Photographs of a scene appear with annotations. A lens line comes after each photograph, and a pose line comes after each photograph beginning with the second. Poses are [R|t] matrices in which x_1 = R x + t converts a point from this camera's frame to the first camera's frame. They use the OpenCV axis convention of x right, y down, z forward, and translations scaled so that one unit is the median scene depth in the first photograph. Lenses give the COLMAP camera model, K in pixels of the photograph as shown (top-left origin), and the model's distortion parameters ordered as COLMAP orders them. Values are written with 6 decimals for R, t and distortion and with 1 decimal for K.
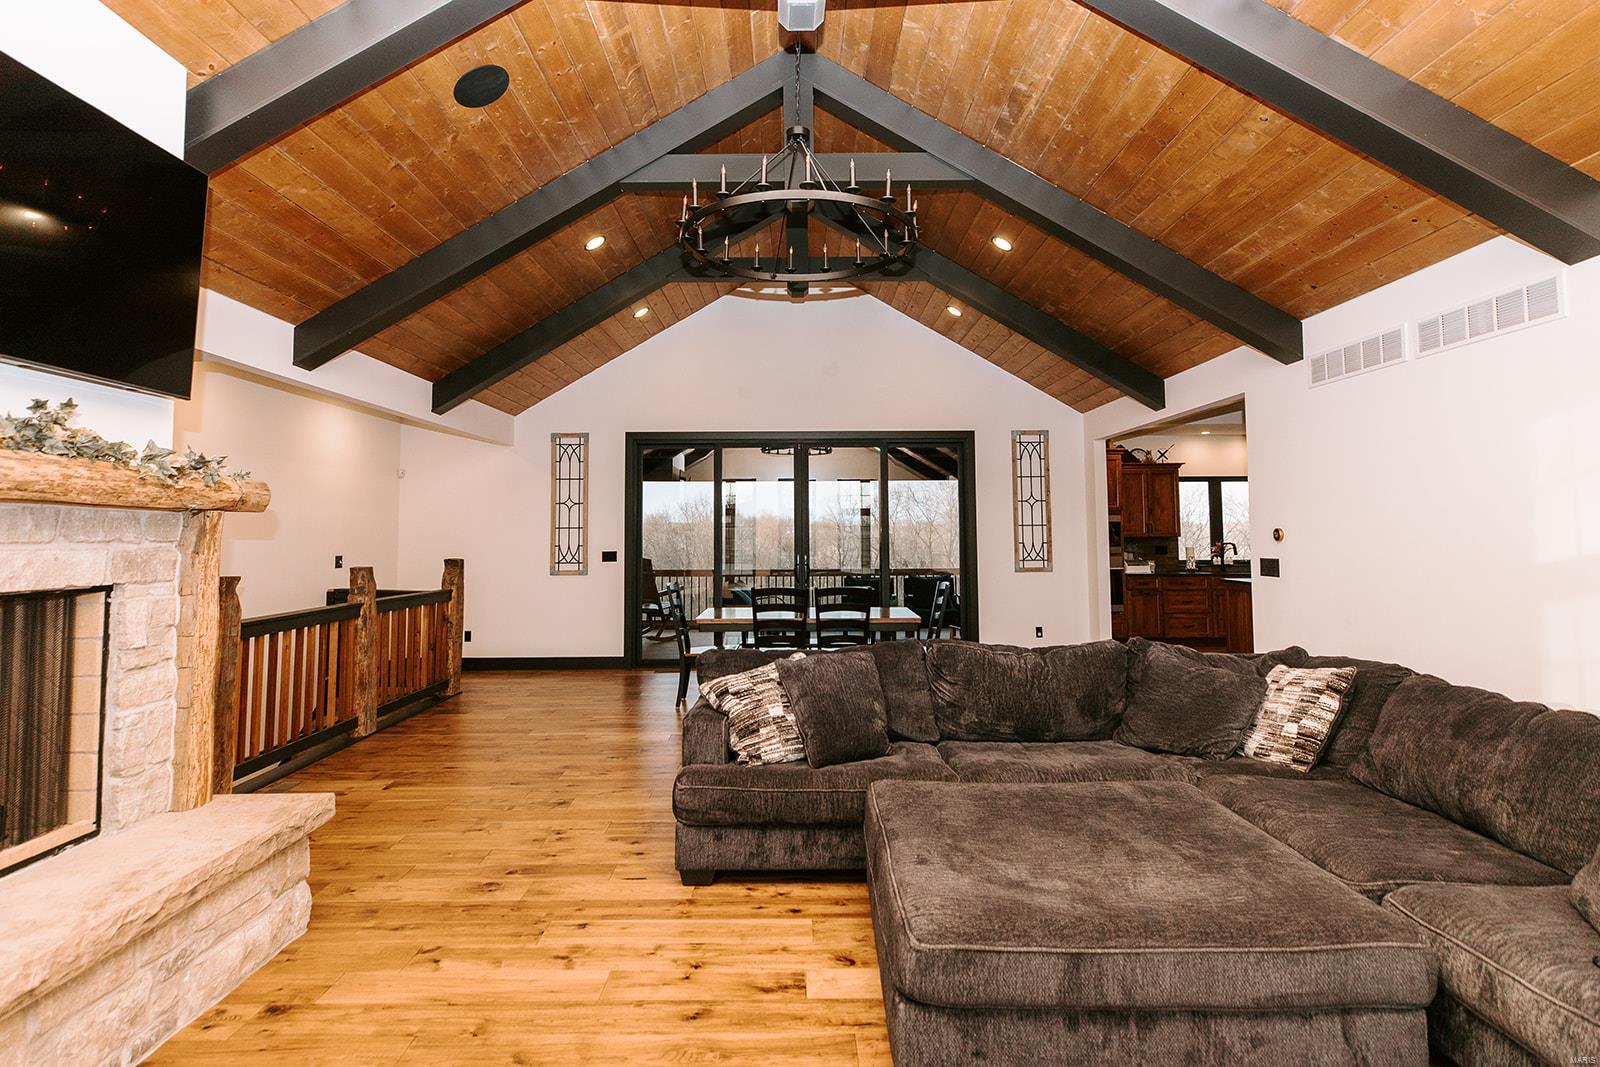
lens RADIAL K [[820.6, 0, 802.0], [0, 820.6, 478.7], [0, 0, 1]] dist [0.000803, -0.000108]
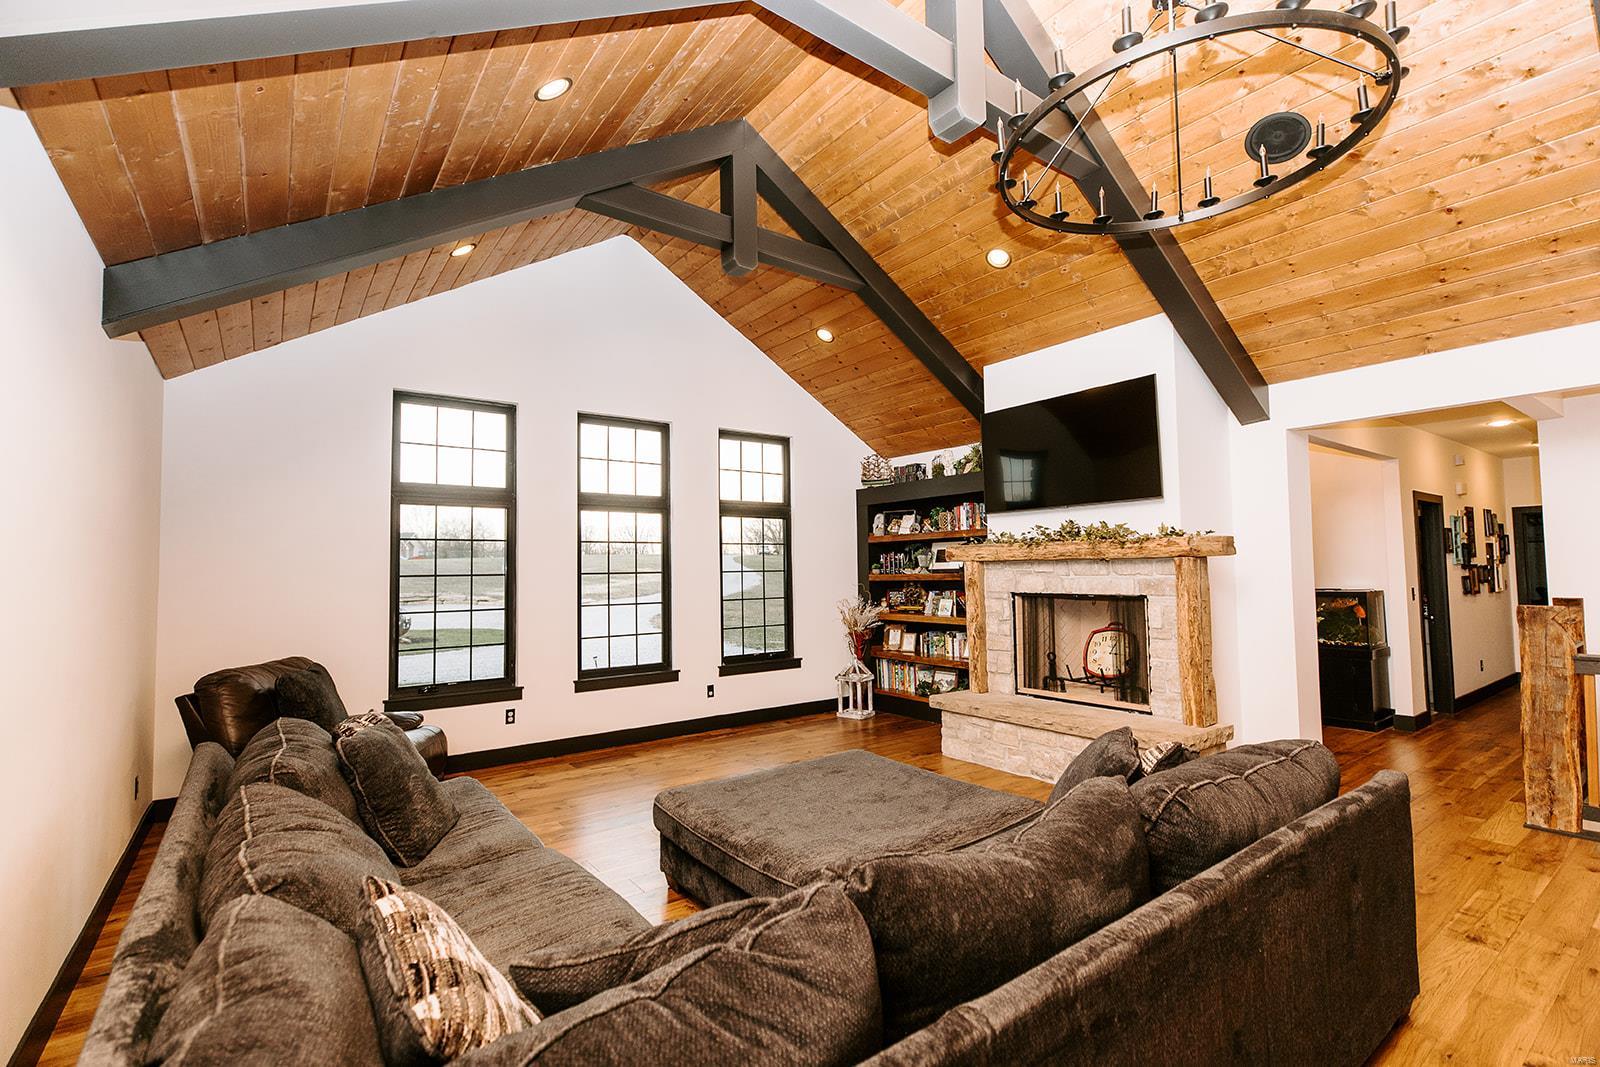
lens RADIAL K [[716.6, 0, 799.6], [0, 716.6, 539.2], [0, 0, 1]] dist [0.006676, -0.000622]
pose [[-0.809313, -0.009536, -0.587300, 0.344362], [0.060057, 0.993285, -0.098887, 0.043177], [0.584299, -0.115302, -0.803306, 0.731151]]
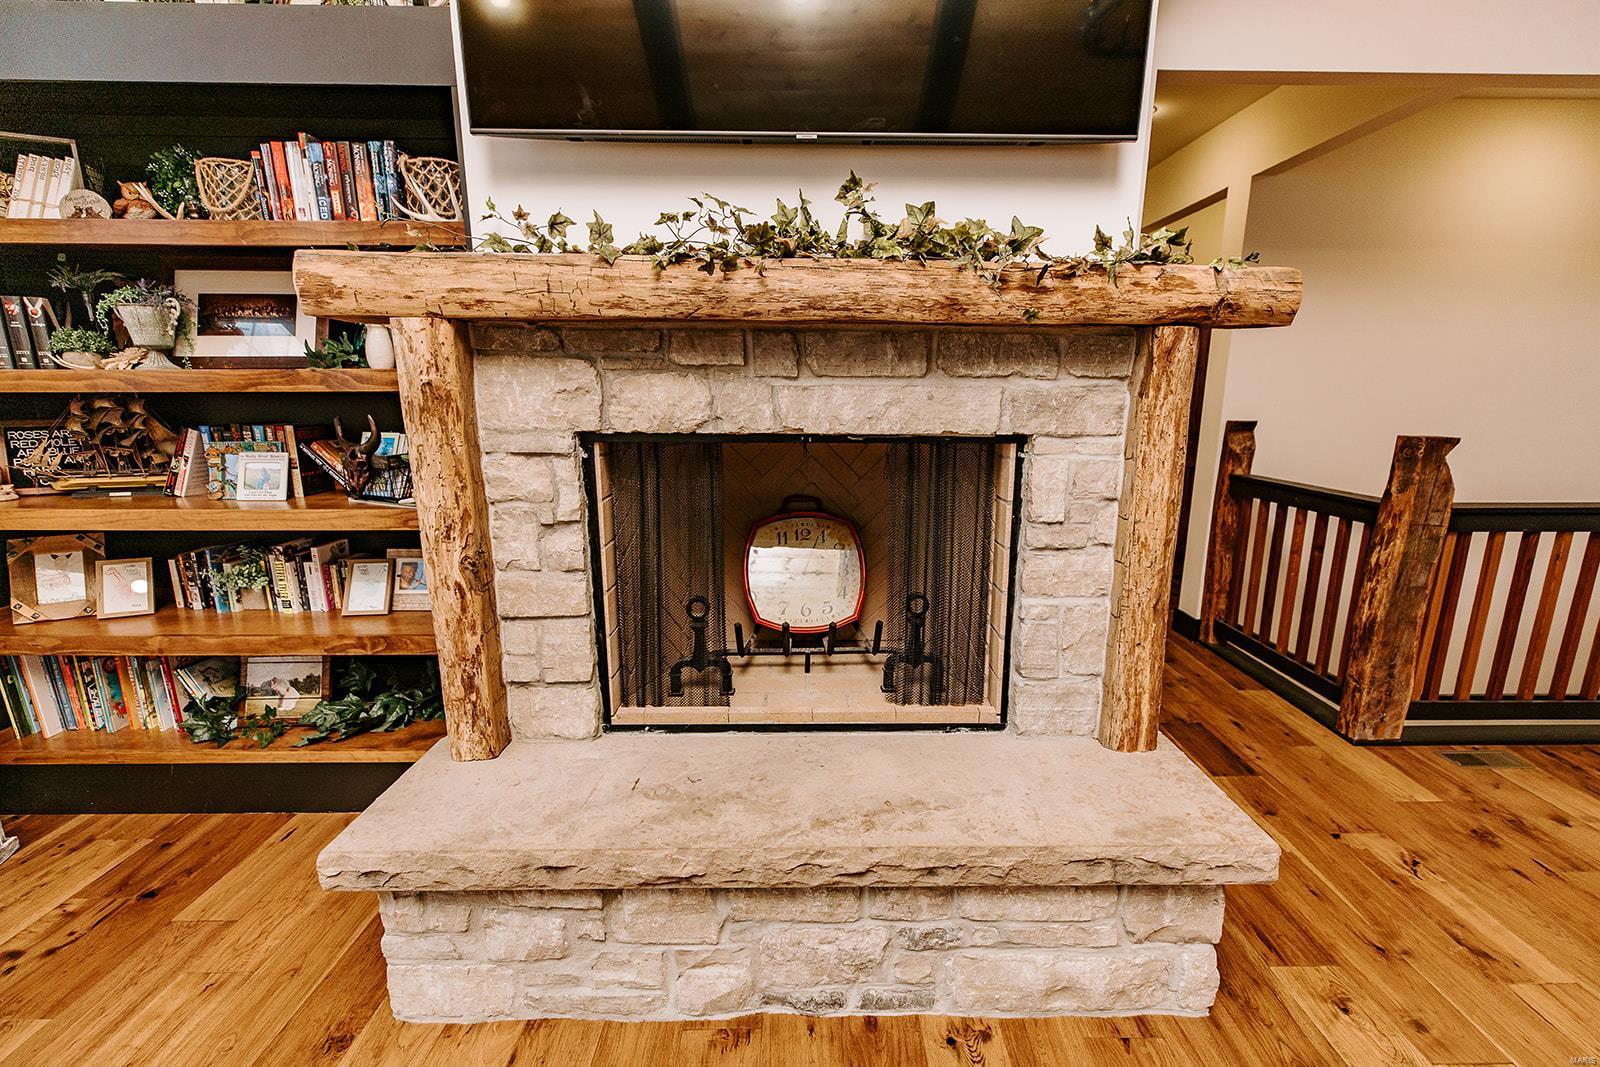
lens RADIAL K [[729.5, 0, 819.0], [0, 729.5, 552.8], [0, 0, 1]] dist [0.001785, -0.000512]
pose [[0.007629, 0.224955, -0.974339, -0.059662], [0.066295, 0.972110, 0.224960, 0.026530], [0.997771, -0.066310, -0.007497, 0.303916]]
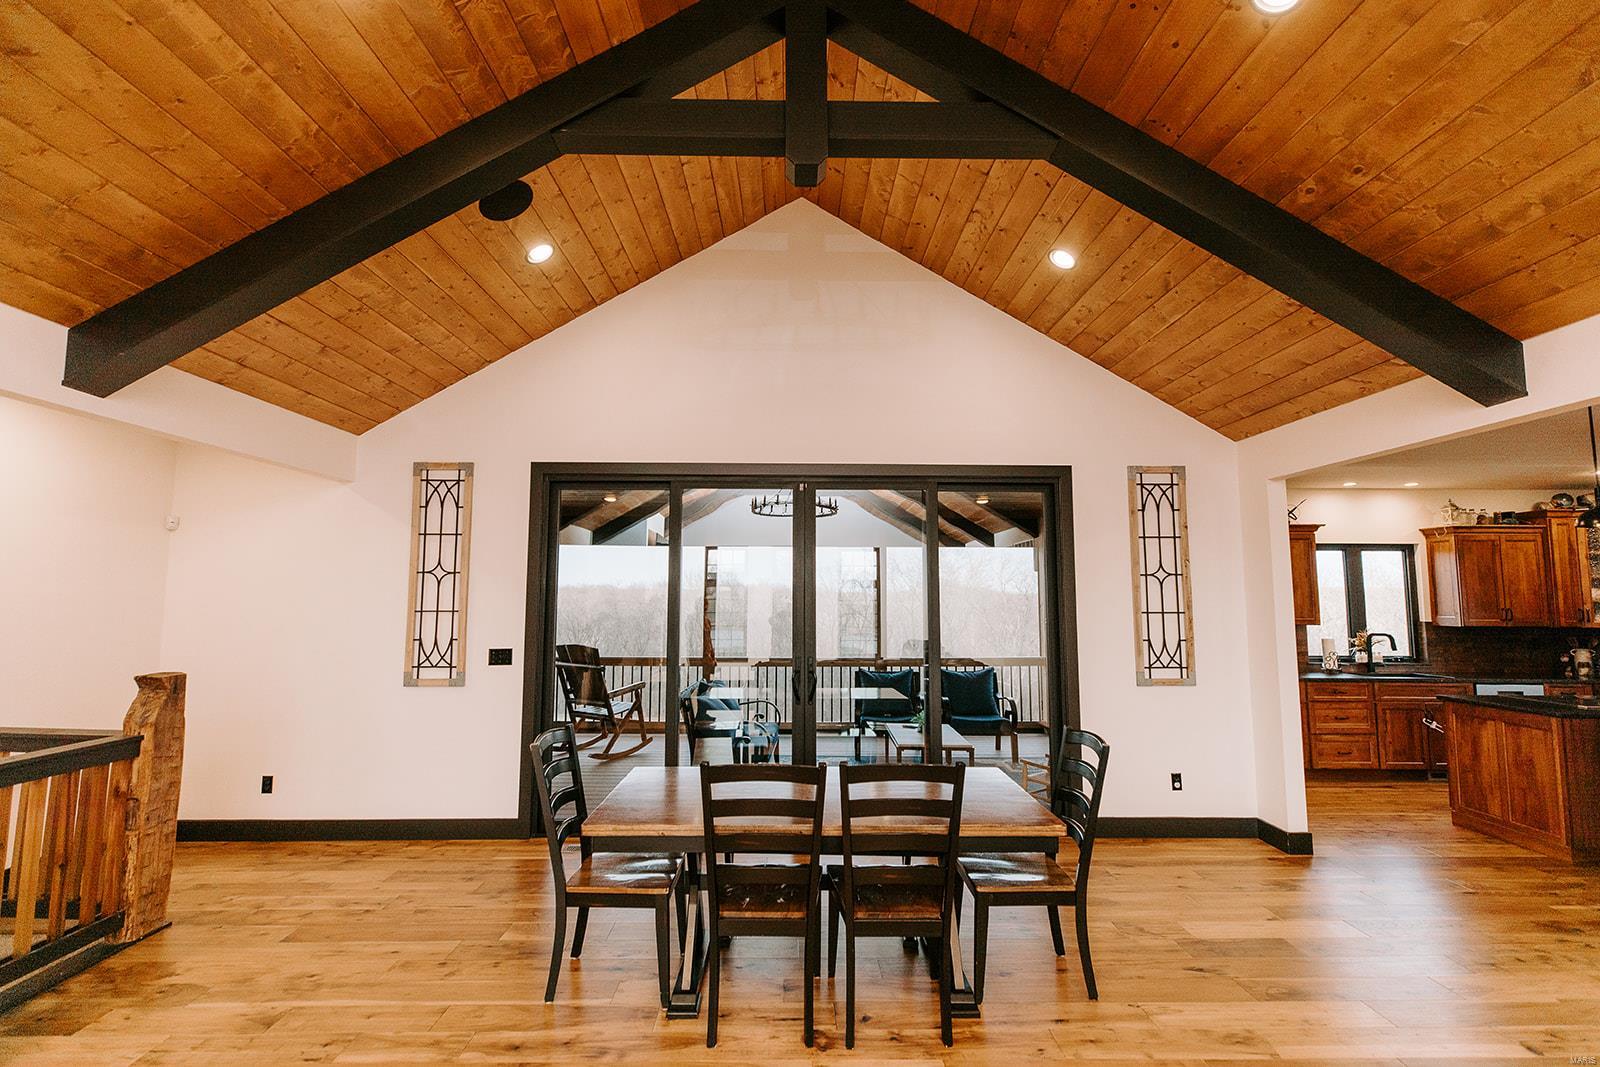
lens RADIAL K [[716.6, 0, 799.6], [0, 716.6, 539.2], [0, 0, 1]] dist [0.006676, -0.000622]
pose [[0.999958, 0.008600, 0.003064, -0.007570], [-0.008545, 0.999811, -0.017483, 0.014069], [-0.003214, 0.017456, 0.999842, 0.539106]]
